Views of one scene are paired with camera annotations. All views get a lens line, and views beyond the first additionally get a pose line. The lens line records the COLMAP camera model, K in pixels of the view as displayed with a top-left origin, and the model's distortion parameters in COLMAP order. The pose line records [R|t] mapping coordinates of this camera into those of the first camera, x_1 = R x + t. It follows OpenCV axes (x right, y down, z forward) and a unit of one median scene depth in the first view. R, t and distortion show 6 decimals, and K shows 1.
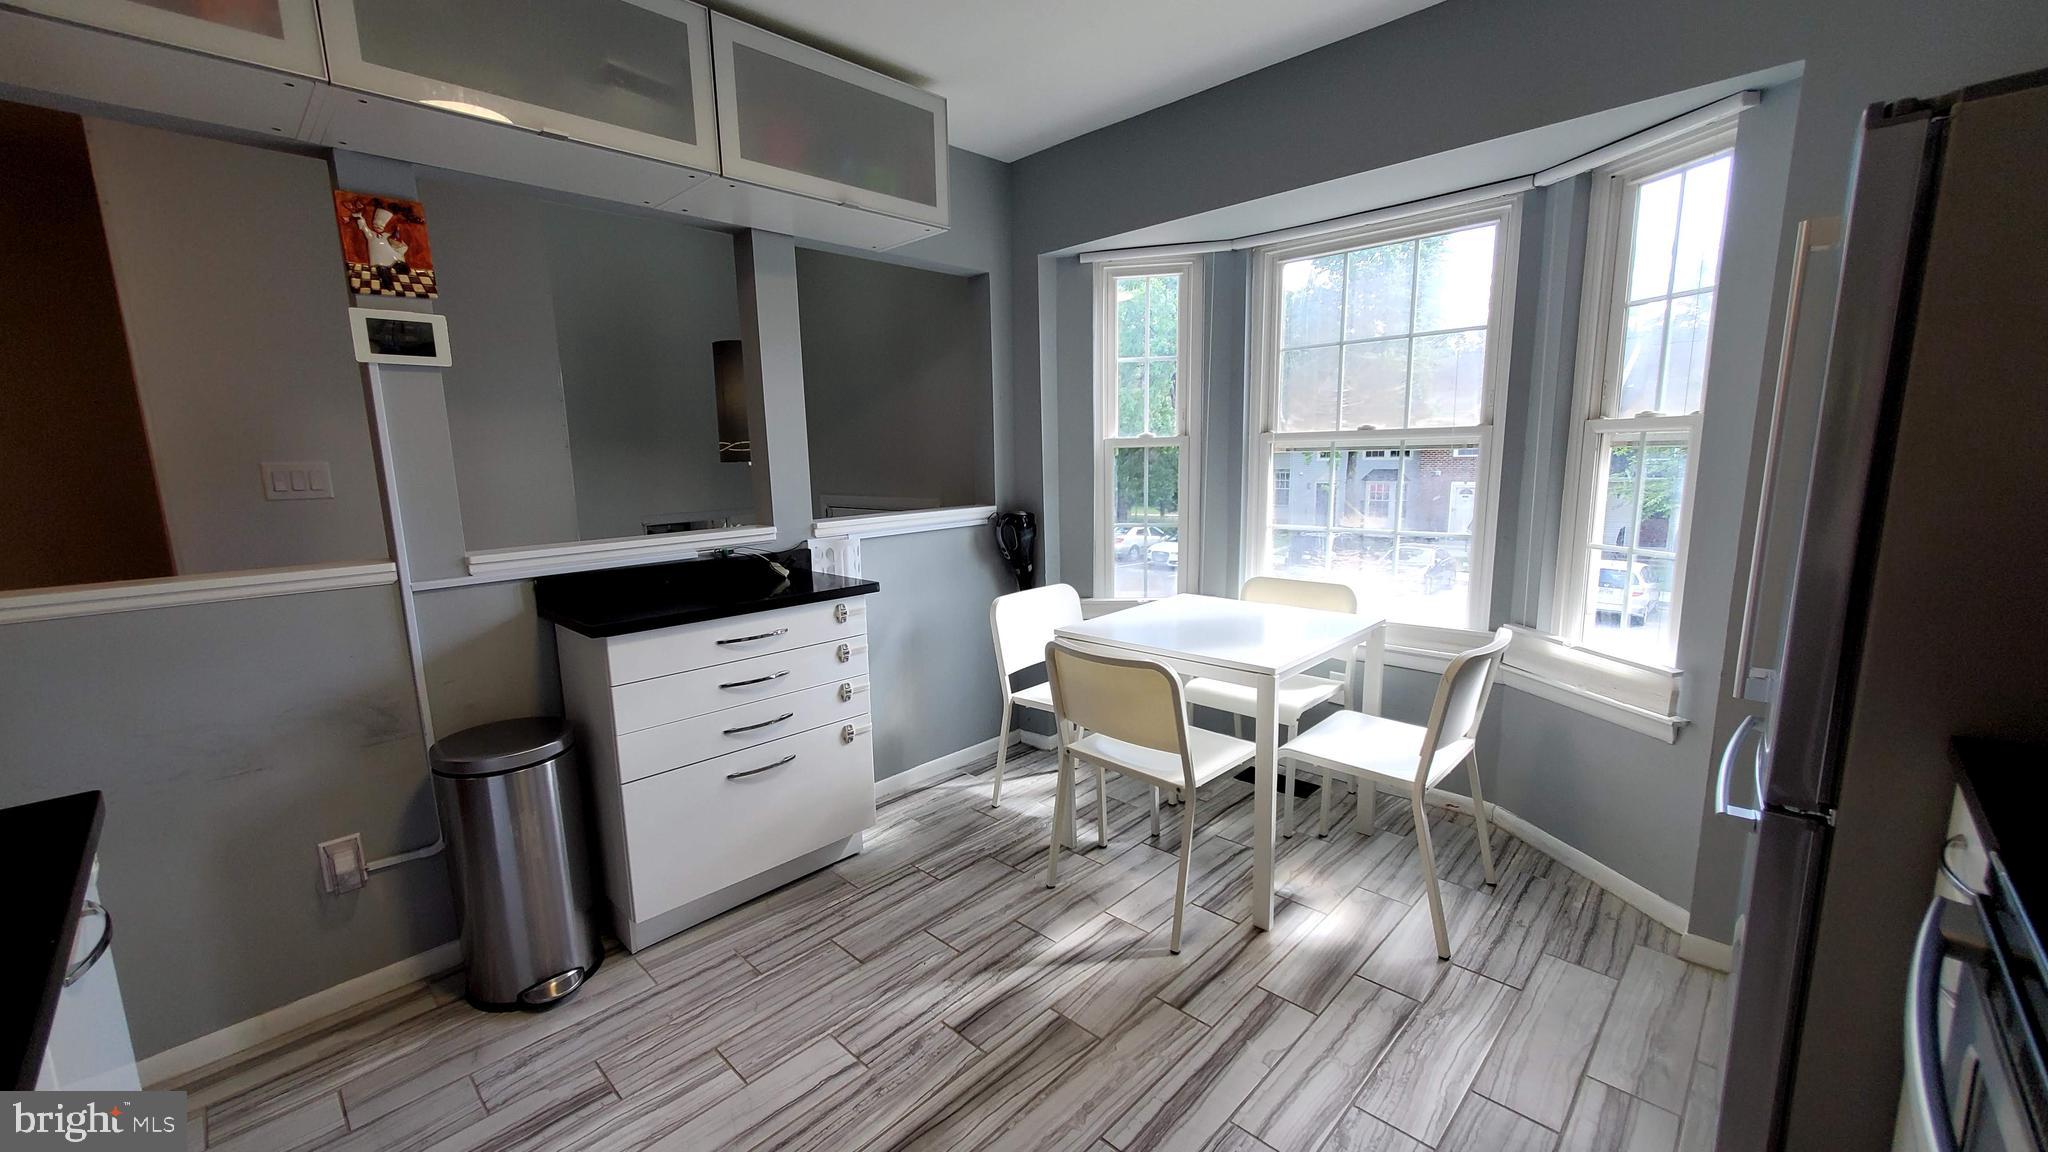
lens RADIAL K [[803.5, 0, 997.5], [0, 803.5, 591.0], [0, 0, 1]] dist [-0.000492, -0.001569]
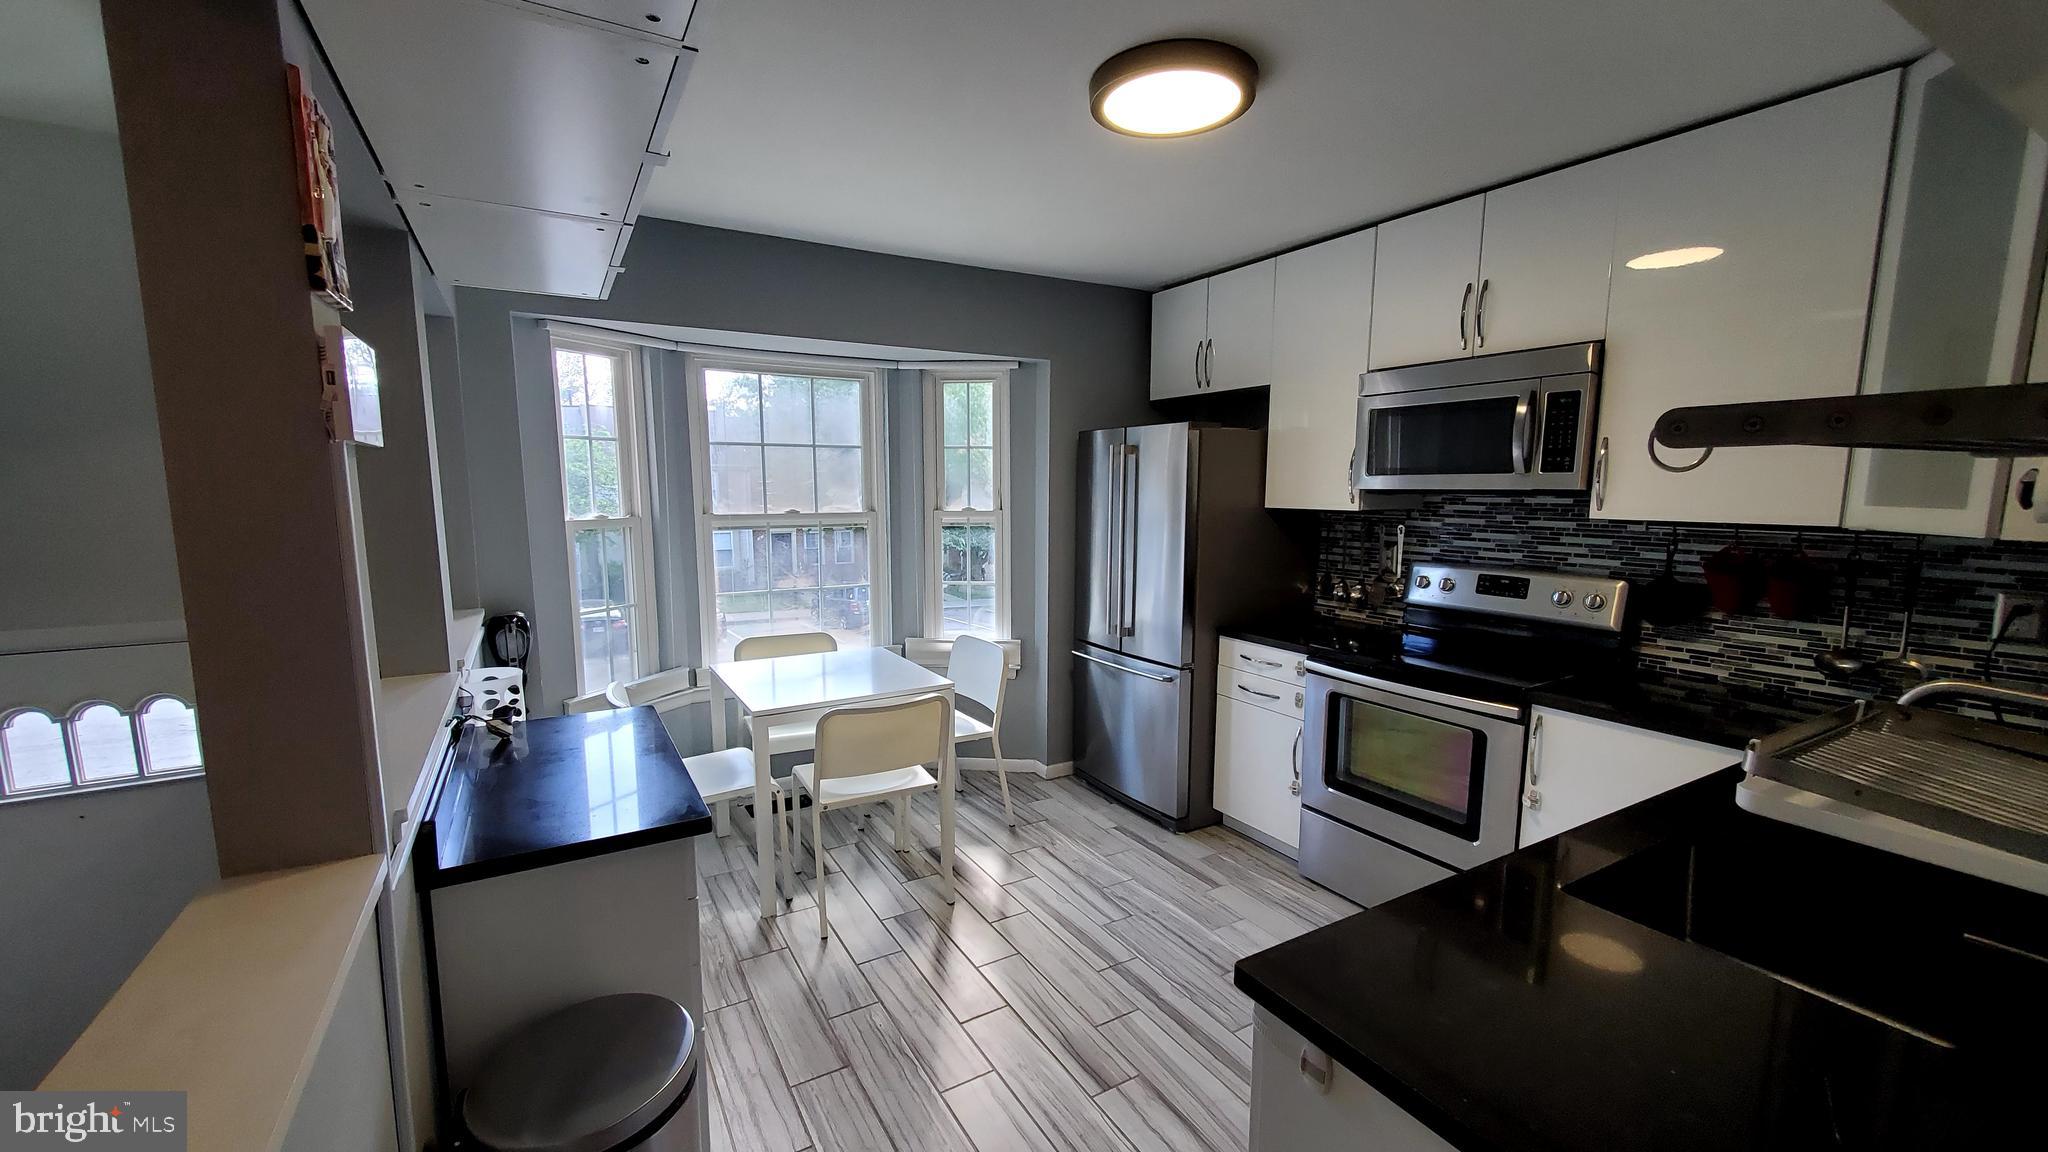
lens RADIAL K [[803.5, 0, 1006.4], [0, 803.5, 589.9], [0, 0, 1]] dist [-0.000492, -0.001569]
pose [[0.258389, -0.104920, 0.960326, -0.985122], [0.158192, 0.985261, 0.065080, -0.146856], [-0.953001, 0.135100, 0.271179, 0.452807]]
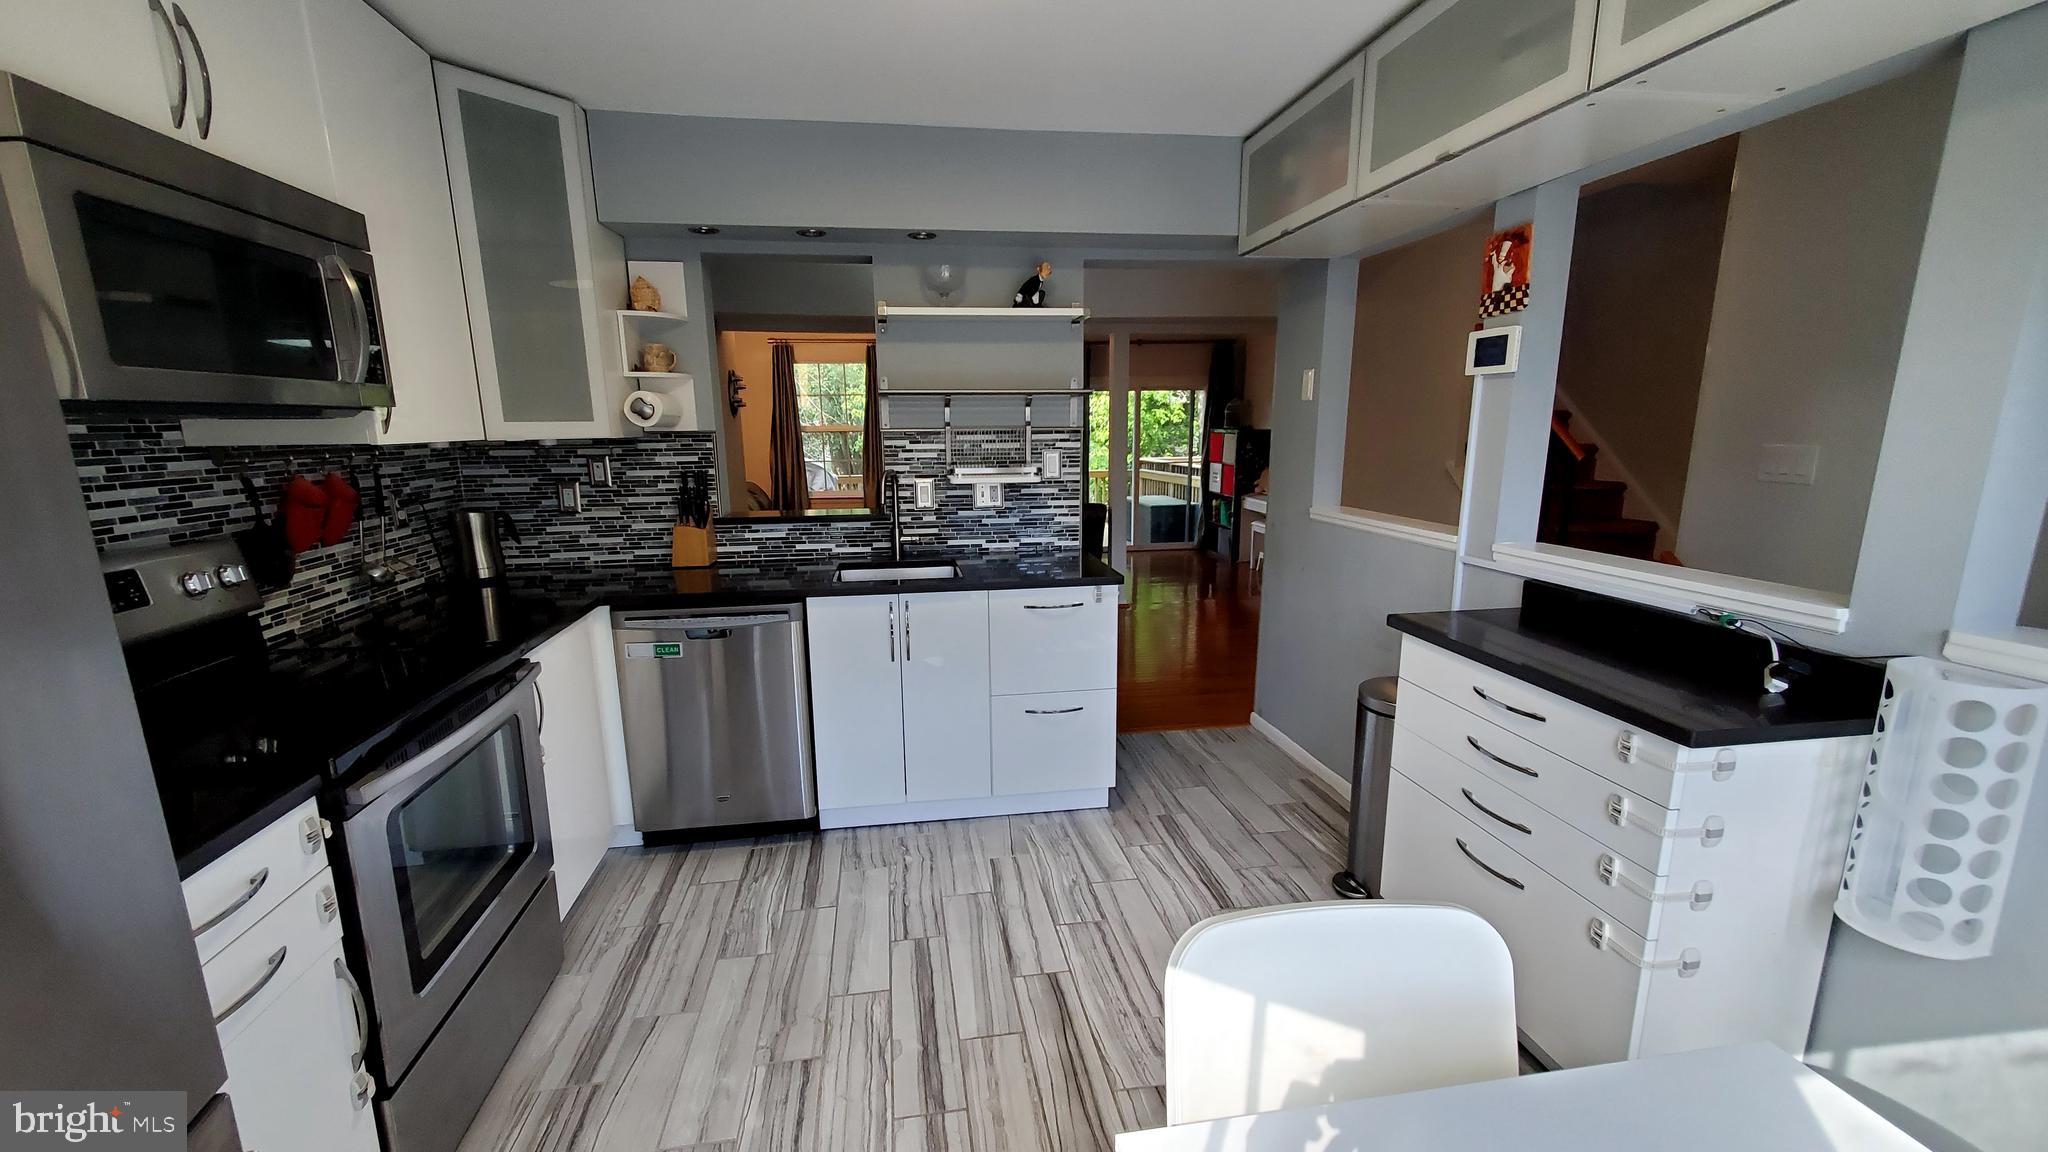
lens RADIAL K [[803.5, 0, 1017.1], [0, 803.5, 586.7], [0, 0, 1]] dist [-0.000492, -0.001569]
pose [[-0.582786, 0.191912, -0.789639, 0.585429], [-0.112371, 0.943346, 0.312203, -0.248097], [0.804819, 0.270680, -0.528204, 1.028132]]
